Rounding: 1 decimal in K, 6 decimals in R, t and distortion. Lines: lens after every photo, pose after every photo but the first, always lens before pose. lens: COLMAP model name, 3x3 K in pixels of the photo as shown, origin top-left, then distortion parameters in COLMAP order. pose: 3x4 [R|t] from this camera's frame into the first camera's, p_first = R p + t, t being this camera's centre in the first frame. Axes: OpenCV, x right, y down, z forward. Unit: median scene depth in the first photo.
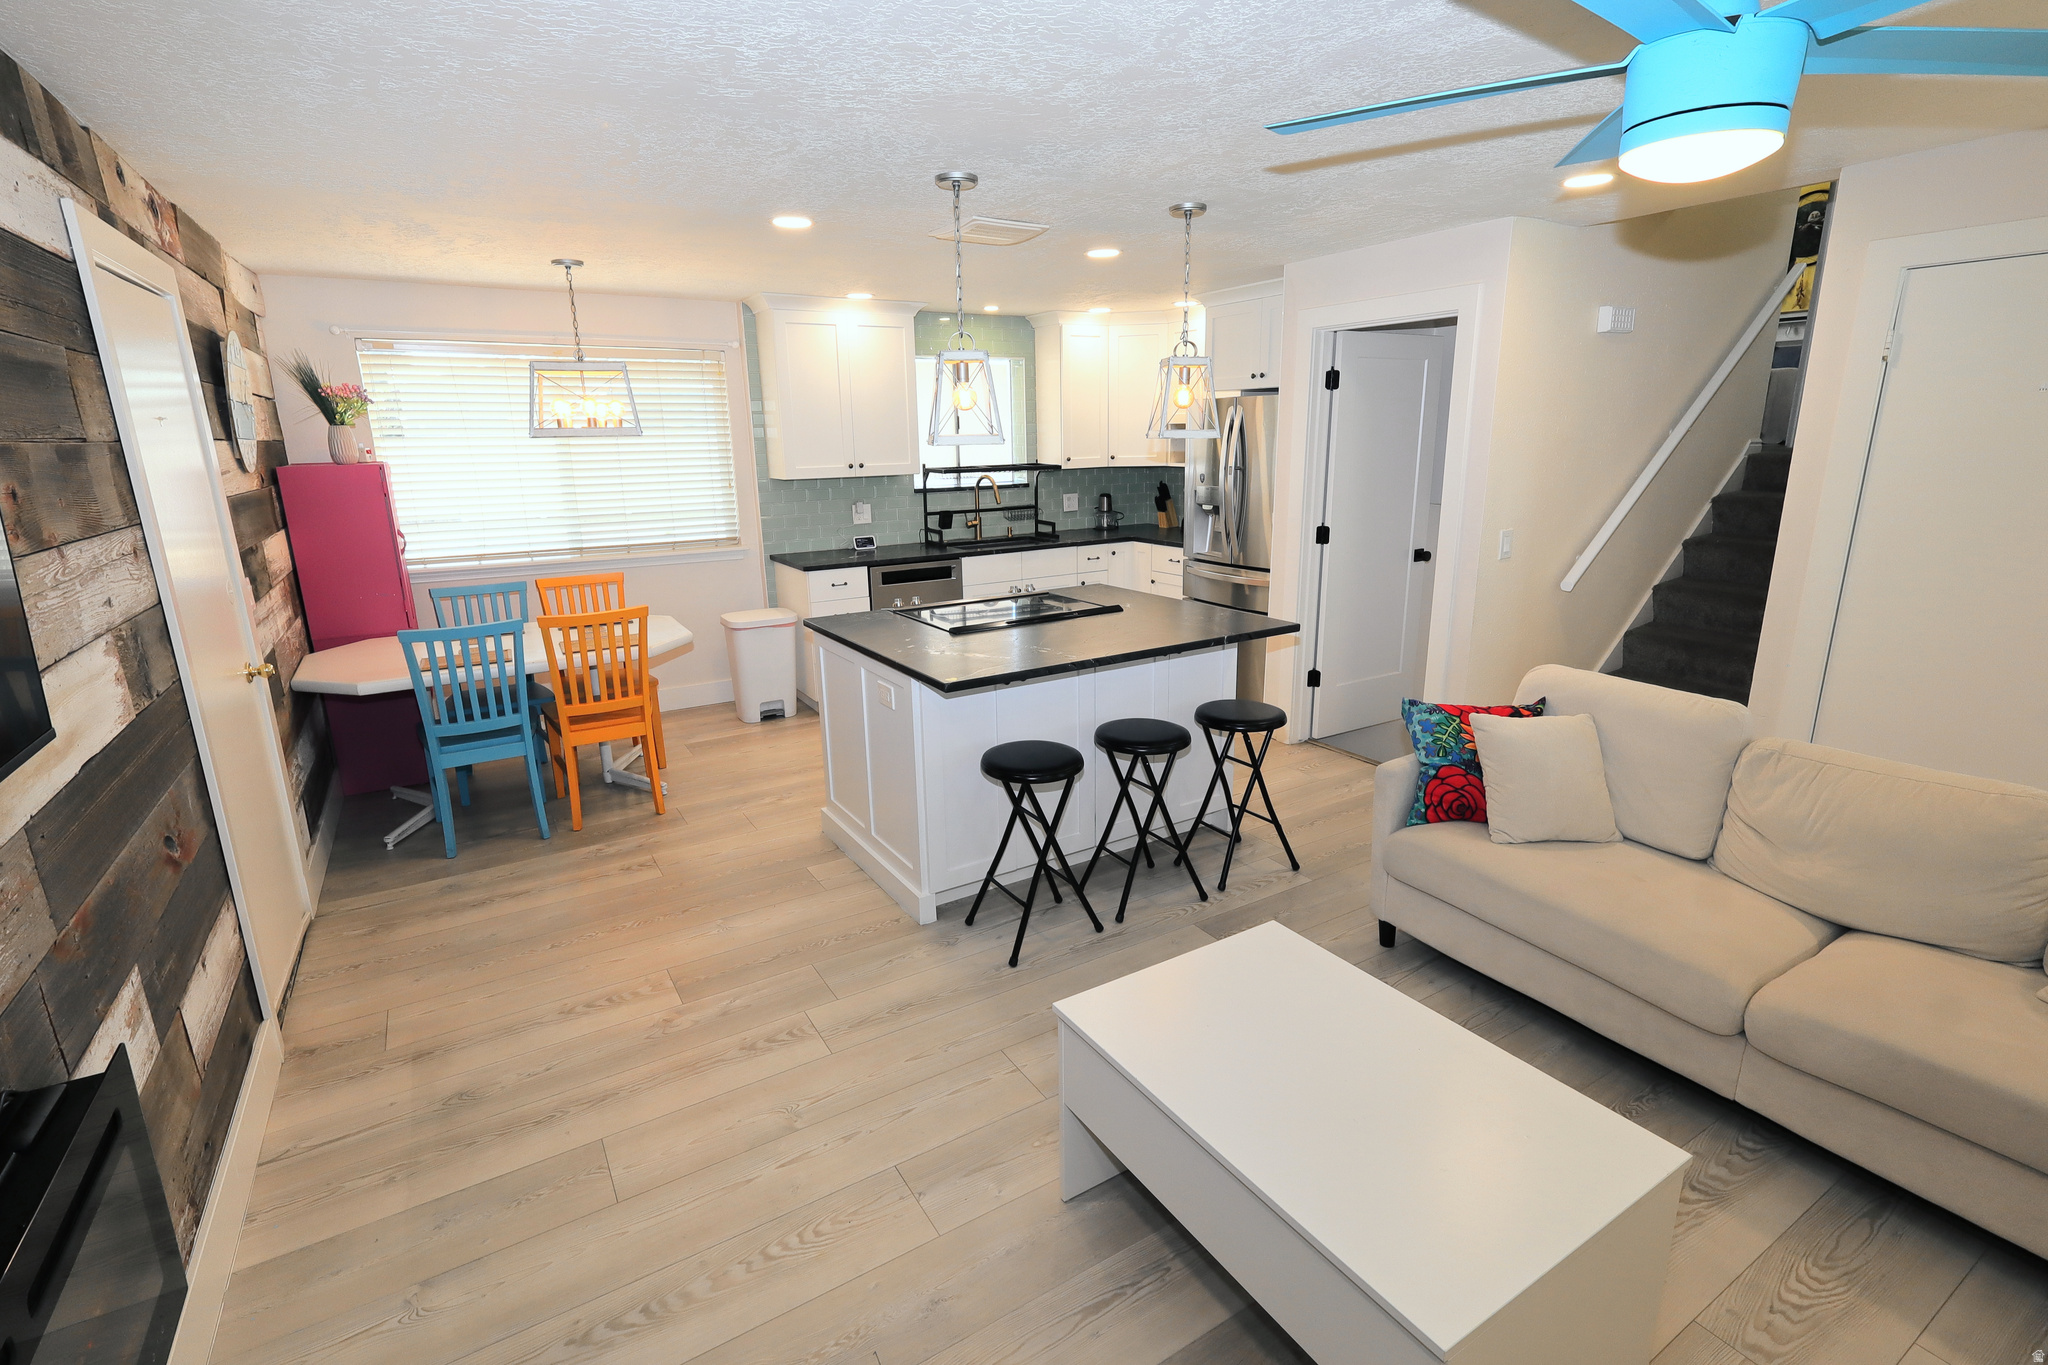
lens RADIAL K [[960.0, 0, 1030.1], [0, 960.0, 673.4], [0, 0, 1]] dist [0.000026, 0.000646]
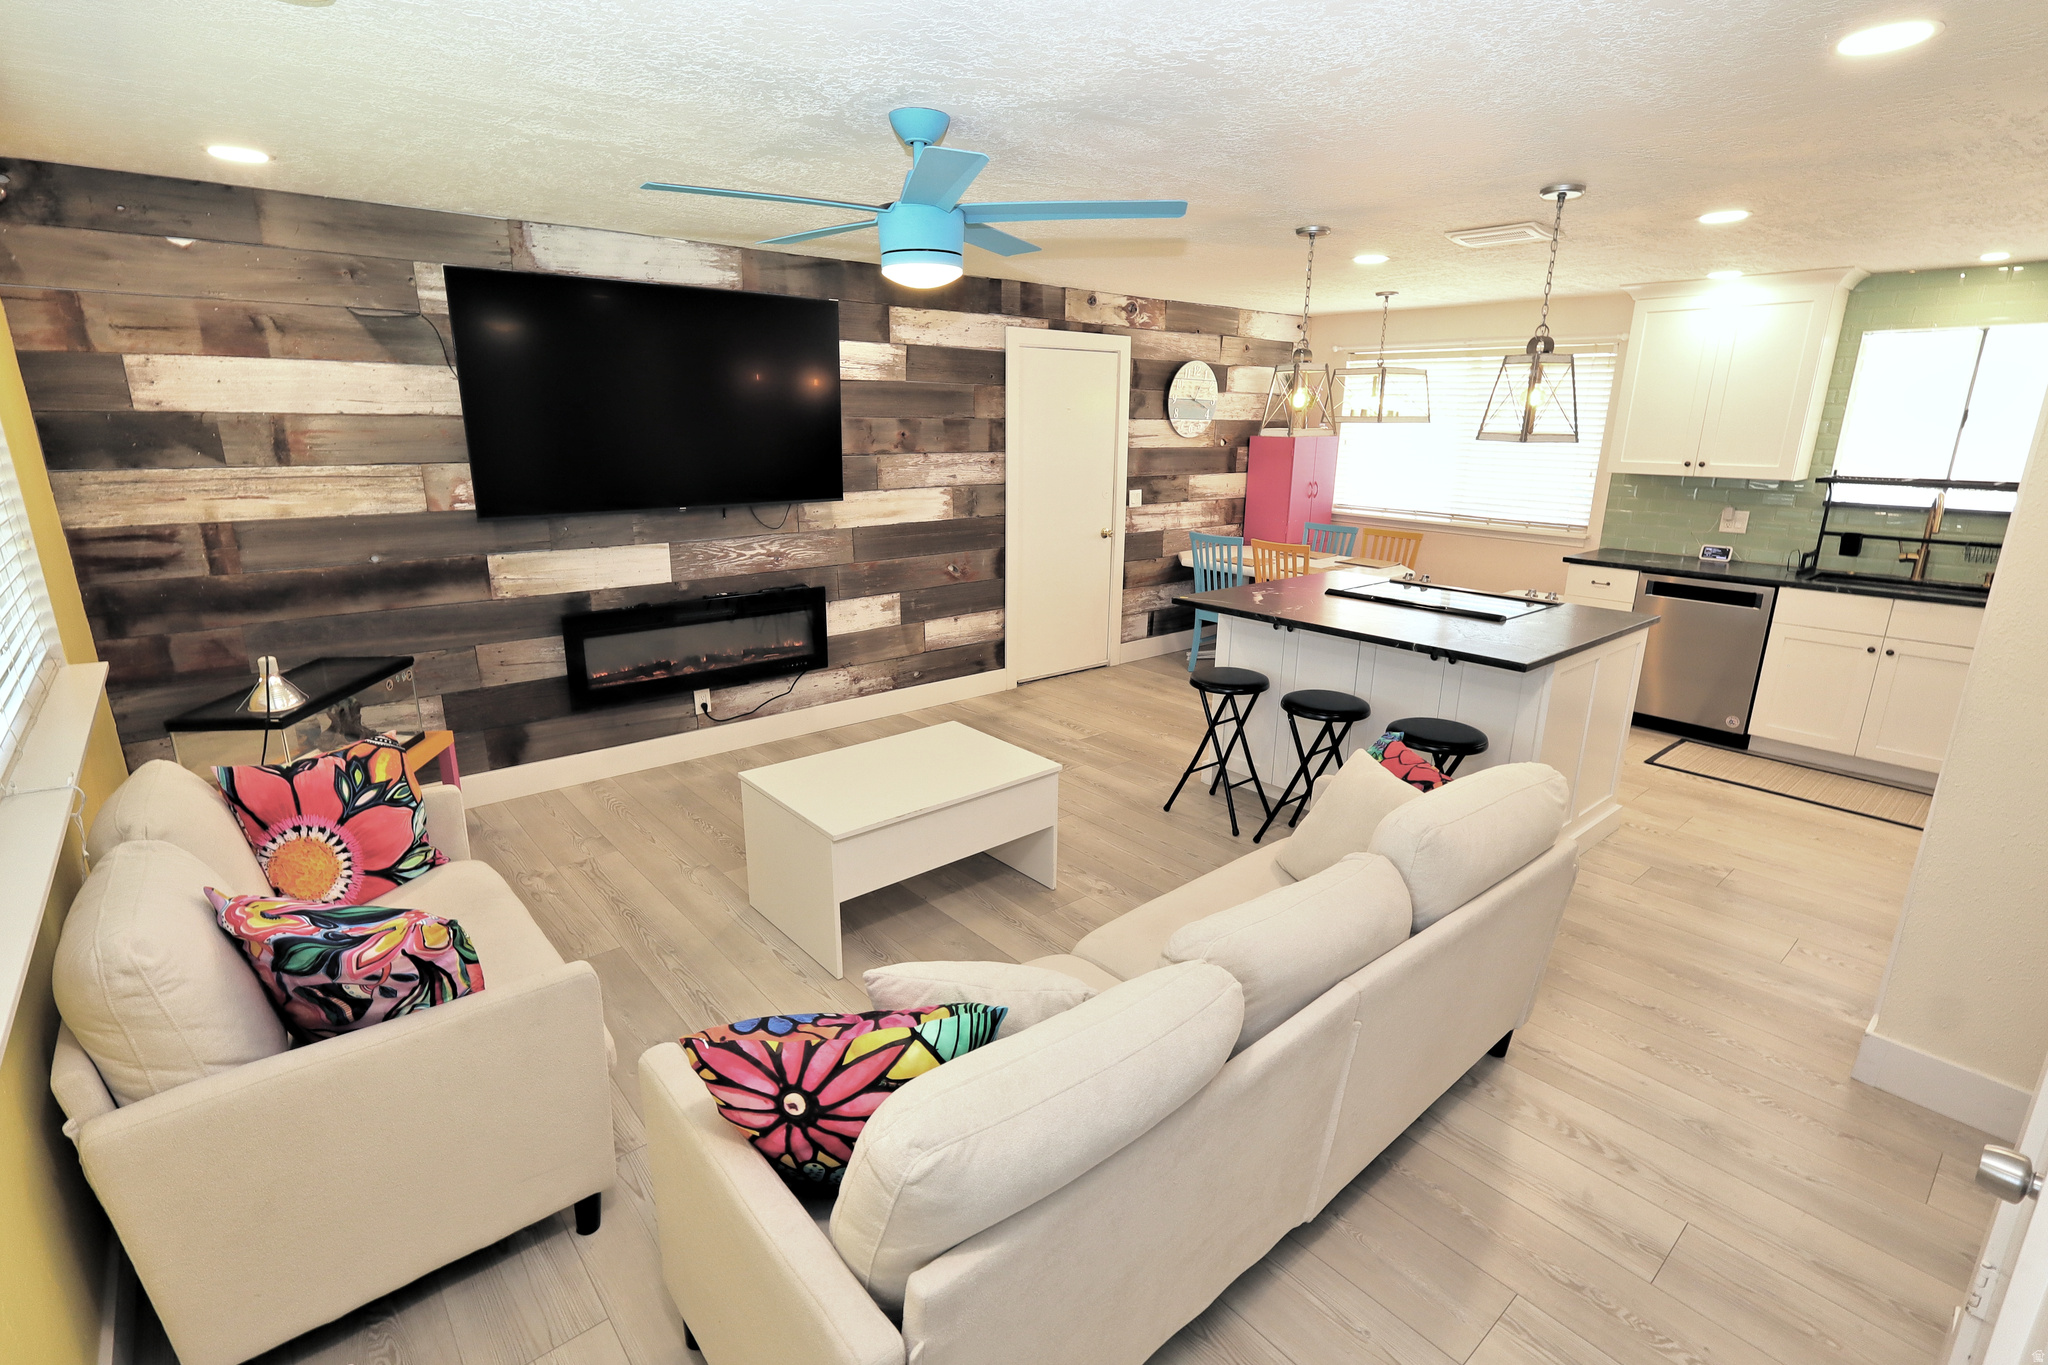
lens RADIAL K [[960.0, 0, 1024.3], [0, 960.0, 678.8], [0, 0, 1]] dist [0.000026, 0.000646]
pose [[0.164743, 0.281319, -0.945367, 0.652786], [-0.255943, 0.937825, 0.234473, -0.079839], [0.952551, 0.203332, 0.226502, 0.243097]]
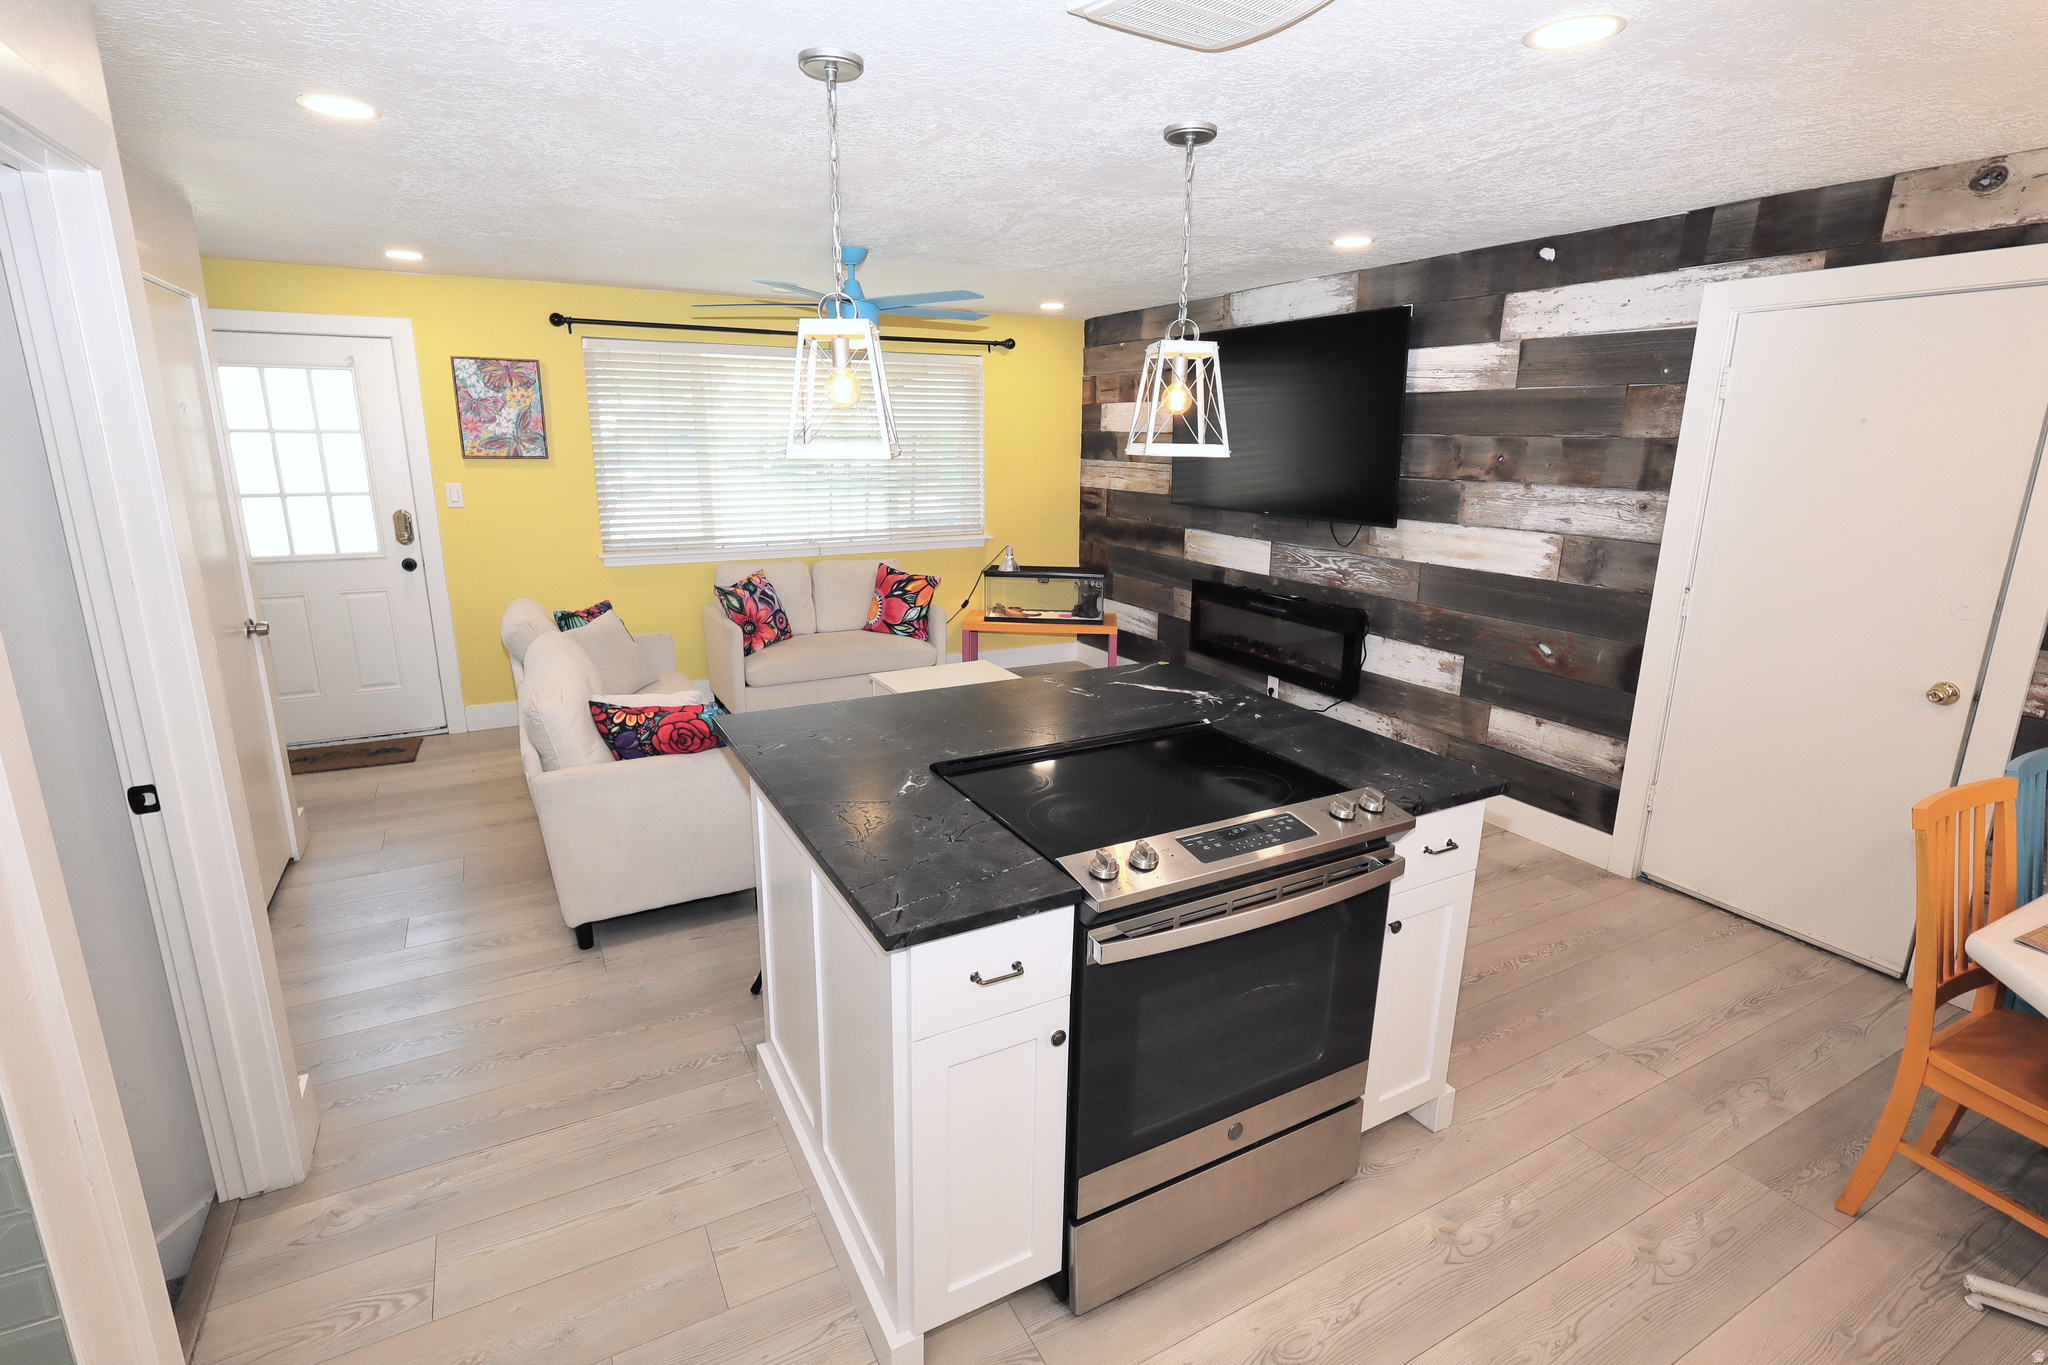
lens RADIAL K [[977.1, 0, 1023.0], [0, 977.1, 684.3], [0, 0, 1]] dist [0.001224, 0.000697]
pose [[-0.998811, -0.002656, 0.048672, 0.010094], [0.021102, 0.876540, 0.480867, -0.263853], [-0.043940, 0.481322, -0.875442, 1.029630]]
